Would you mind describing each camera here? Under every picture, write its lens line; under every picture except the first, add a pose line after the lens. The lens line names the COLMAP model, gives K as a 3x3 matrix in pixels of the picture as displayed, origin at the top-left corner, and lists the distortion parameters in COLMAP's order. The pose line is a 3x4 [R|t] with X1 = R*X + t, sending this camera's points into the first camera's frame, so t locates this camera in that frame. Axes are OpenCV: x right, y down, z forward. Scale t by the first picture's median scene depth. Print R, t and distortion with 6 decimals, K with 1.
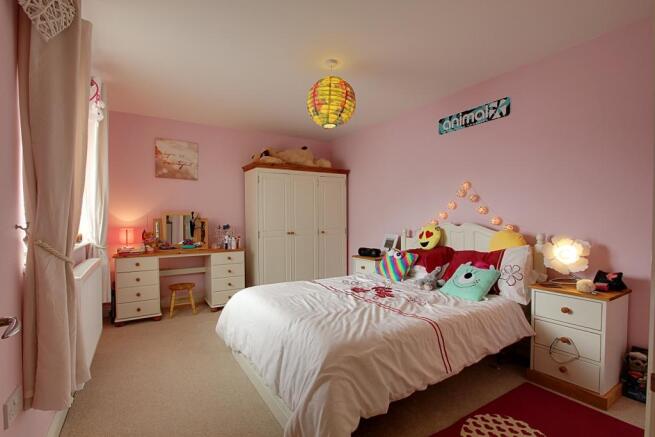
lens RADIAL K [[306.0, 0, 324.0], [0, 306.0, 221.1], [0, 0, 1]] dist [-0.011393, -0.000799]
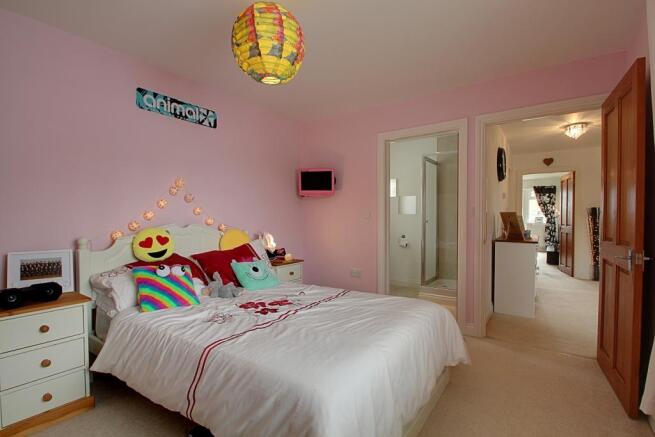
lens RADIAL K [[306.0, 0, 324.0], [0, 306.0, 219.6], [0, 0, 1]] dist [-0.011393, -0.000799]
pose [[-0.406817, -0.001017, 0.913509, -0.555064], [0.010288, 0.999931, 0.005695, -0.008082], [-0.913452, 0.011715, -0.406778, 1.011691]]
